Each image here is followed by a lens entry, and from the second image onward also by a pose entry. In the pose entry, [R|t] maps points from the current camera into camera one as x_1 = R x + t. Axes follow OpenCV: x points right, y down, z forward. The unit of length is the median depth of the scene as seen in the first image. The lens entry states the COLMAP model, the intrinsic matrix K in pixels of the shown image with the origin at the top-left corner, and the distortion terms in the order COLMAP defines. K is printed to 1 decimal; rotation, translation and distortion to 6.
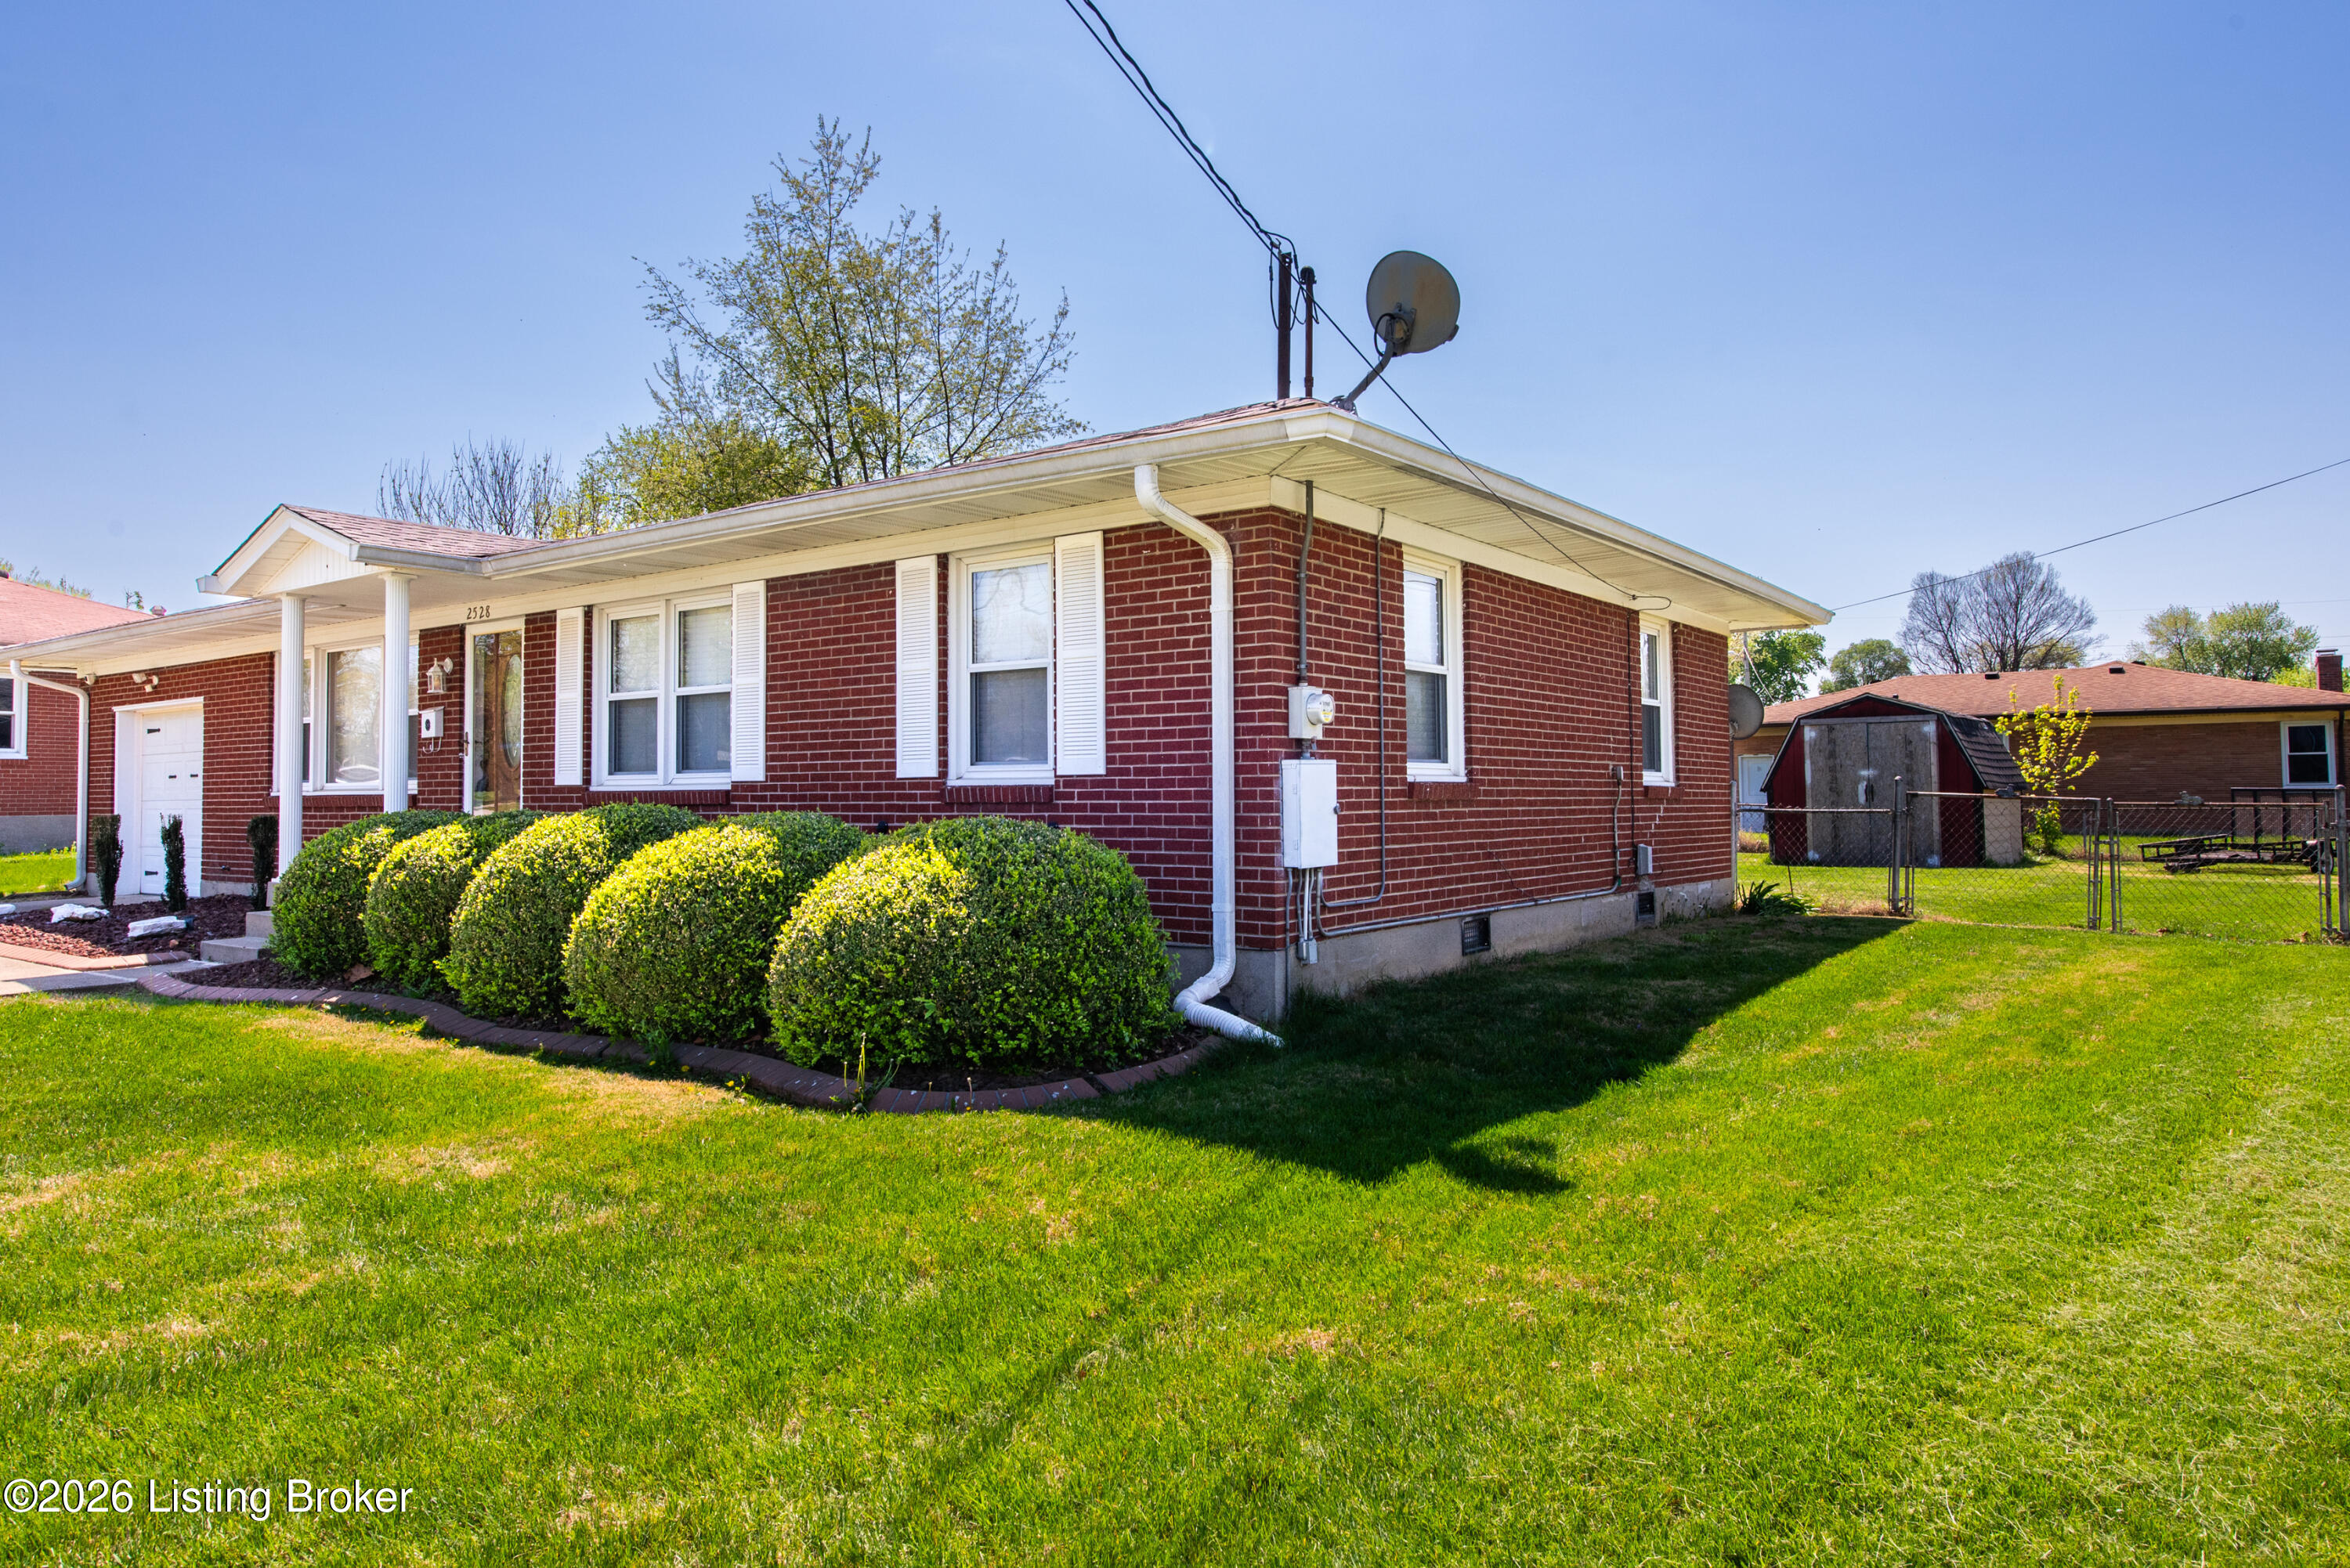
lens RADIAL K [[1485.8, 0, 1222.6], [0, 1485.8, 779.4], [0, 0, 1]] dist [-0.024436, 0.000437]
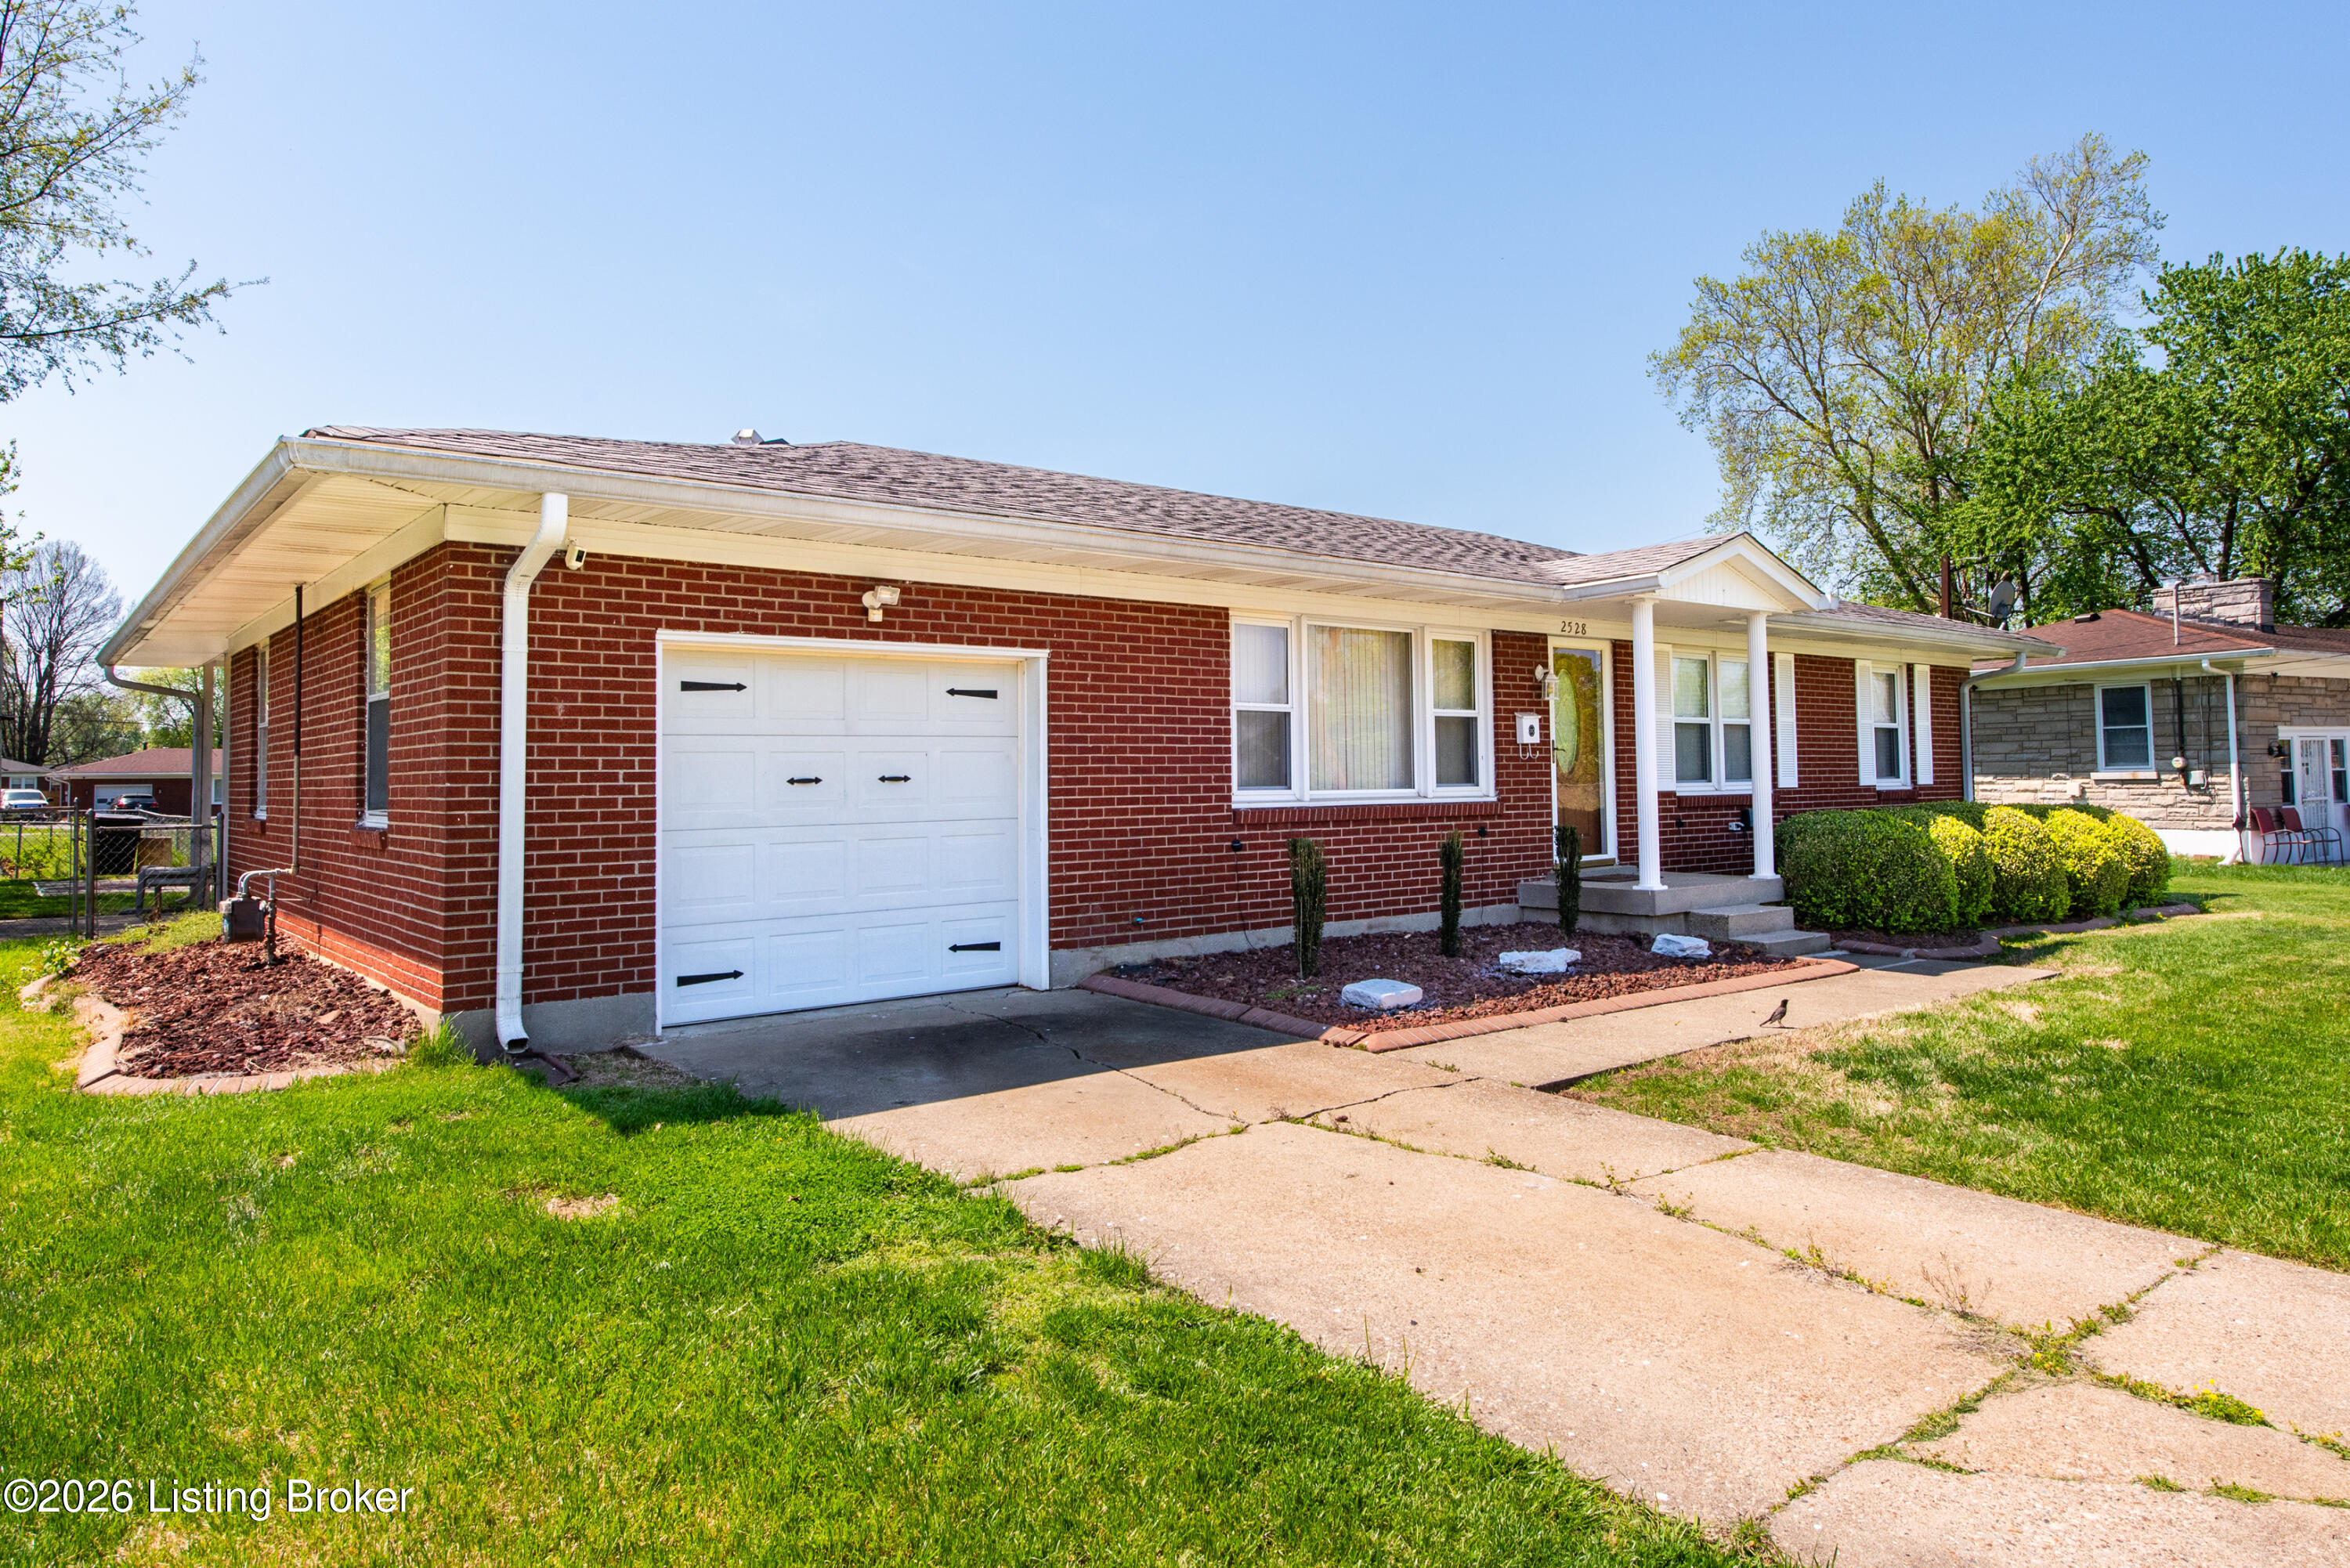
lens RADIAL K [[1485.8, 0, 1222.6], [0, 1485.8, 779.4], [0, 0, 1]] dist [-0.024436, 0.000437]
pose [[0.276763, 0.024806, 0.960618, -1.951436], [0.021222, 0.999265, -0.031918, 0.029071], [-0.960704, 0.029220, 0.276033, 1.169827]]
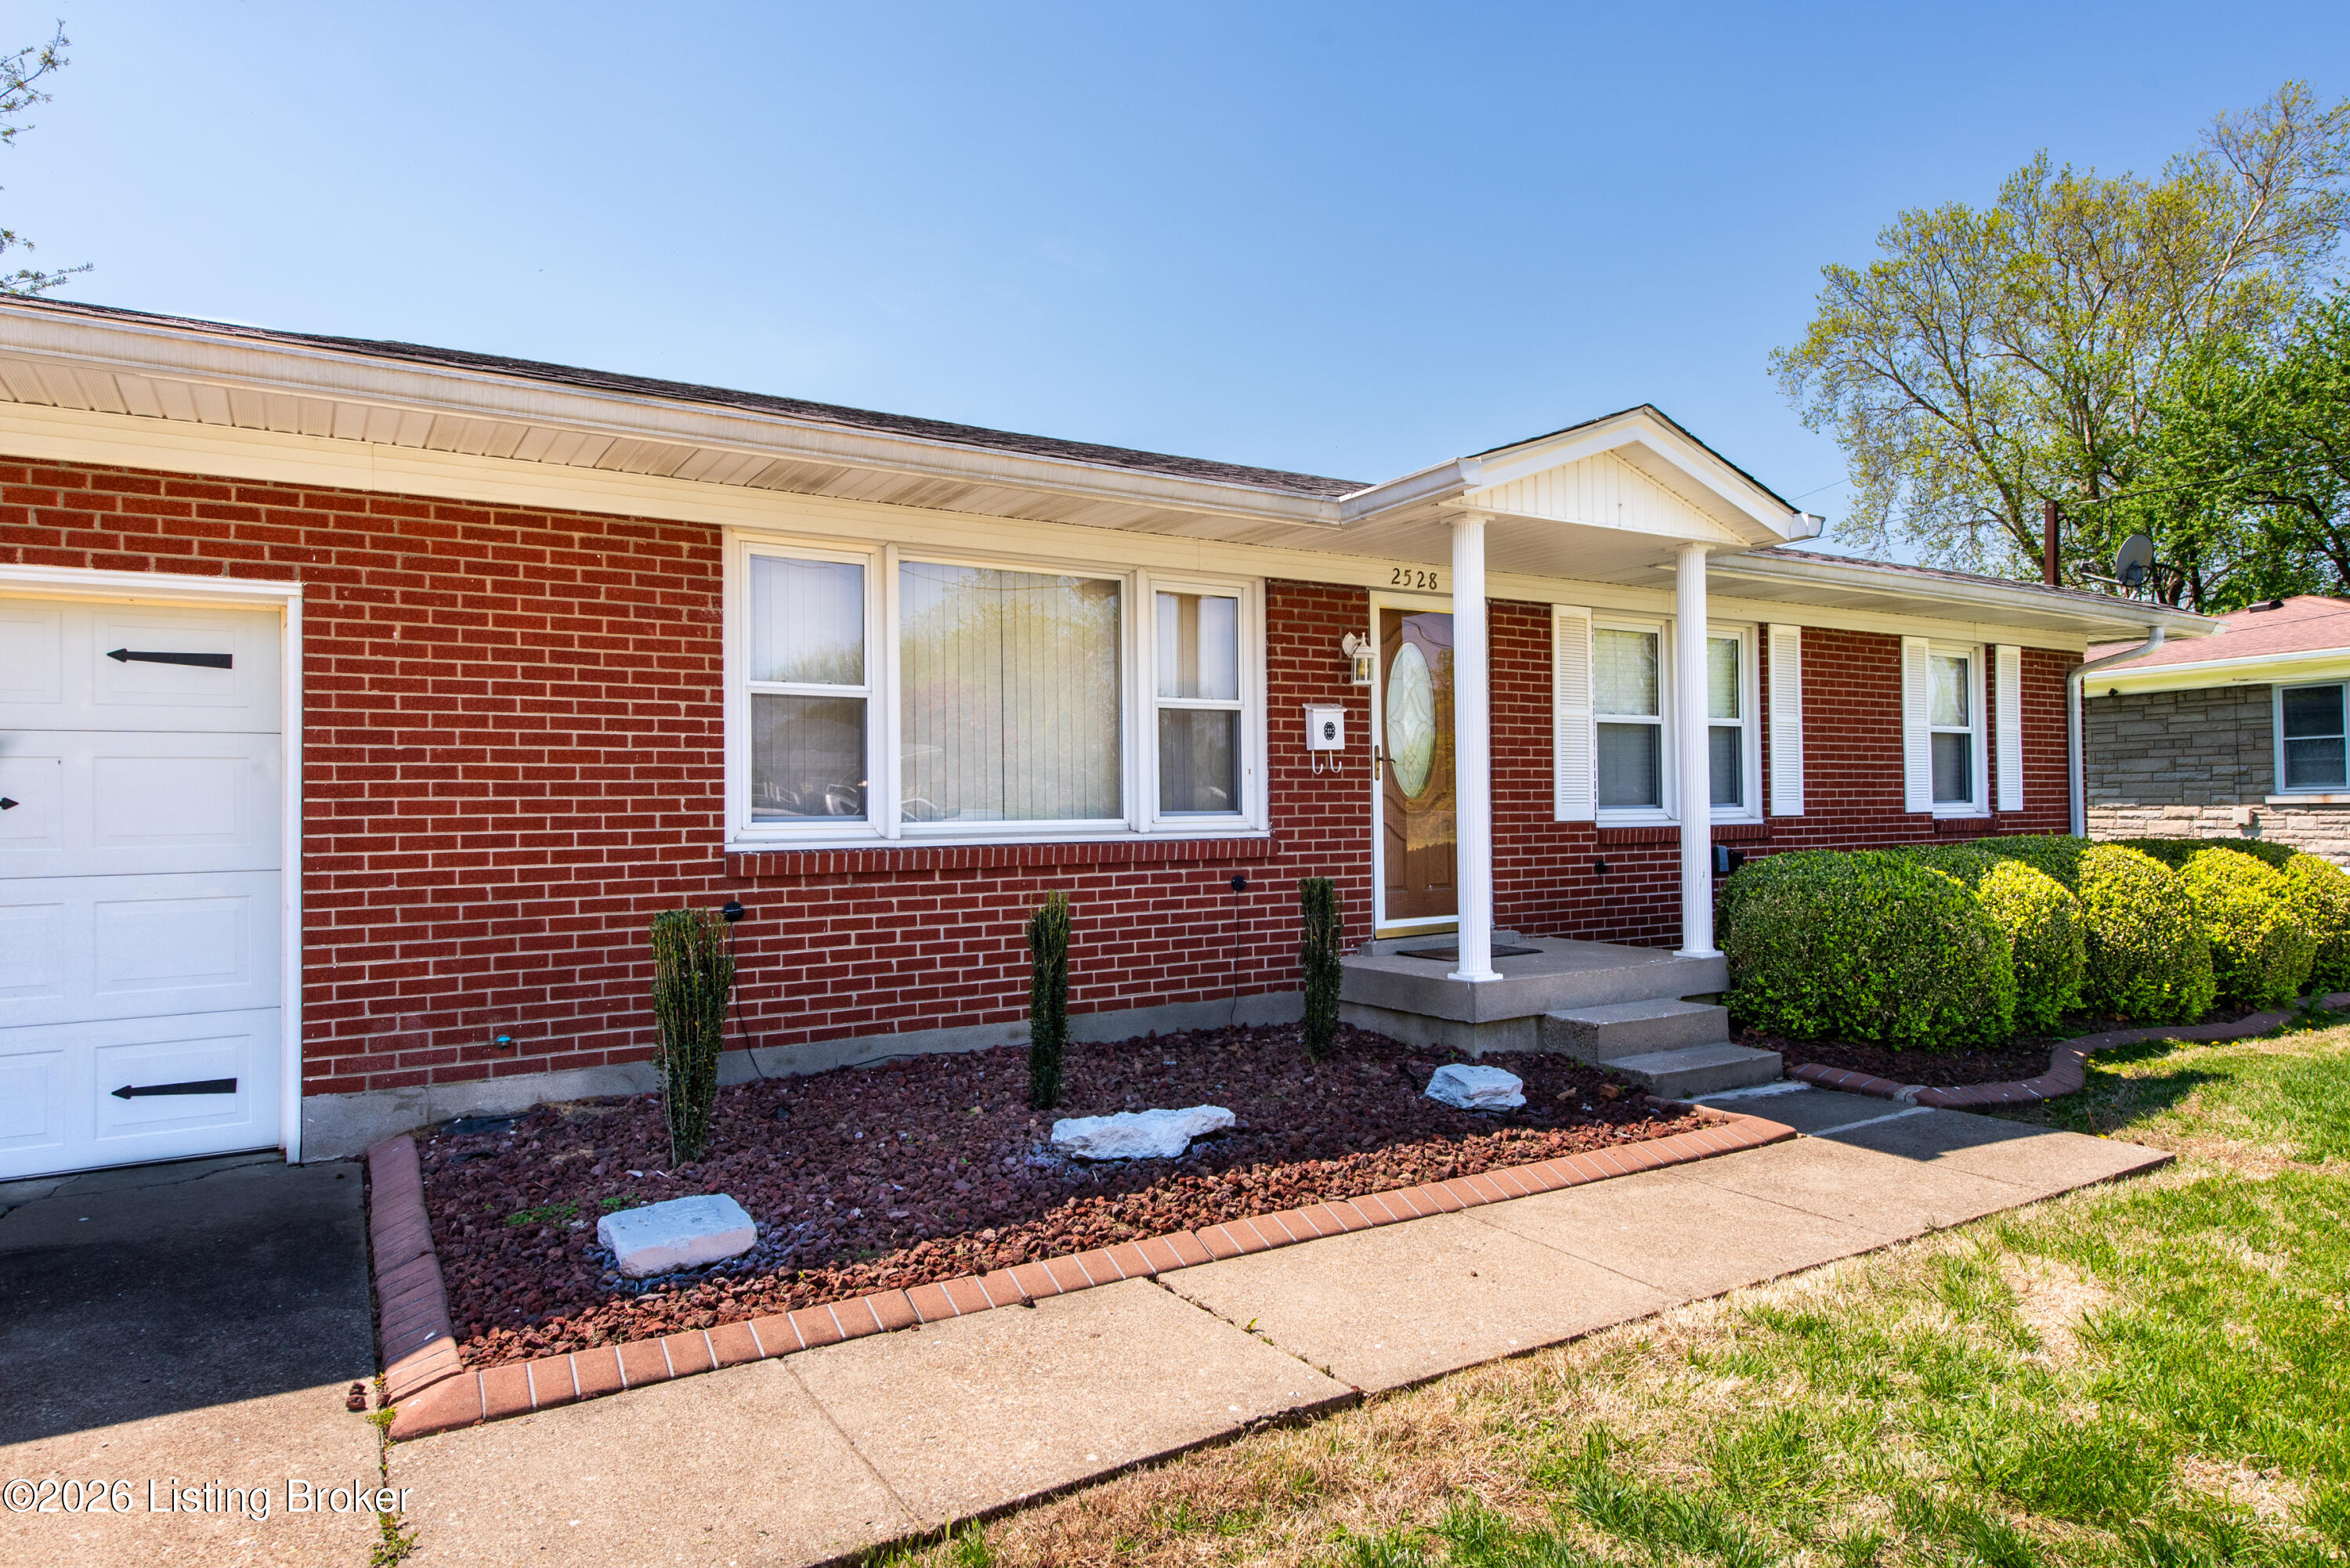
lens RADIAL K [[1386.5, 0, 1225.4], [0, 1386.5, 845.0], [0, 0, 1]] dist [0.001360, -0.004152]
pose [[0.386277, -0.002437, 0.922380, -1.415903], [0.017825, 0.999829, -0.004824, 0.020180], [-0.922210, 0.018305, 0.386255, 1.019821]]
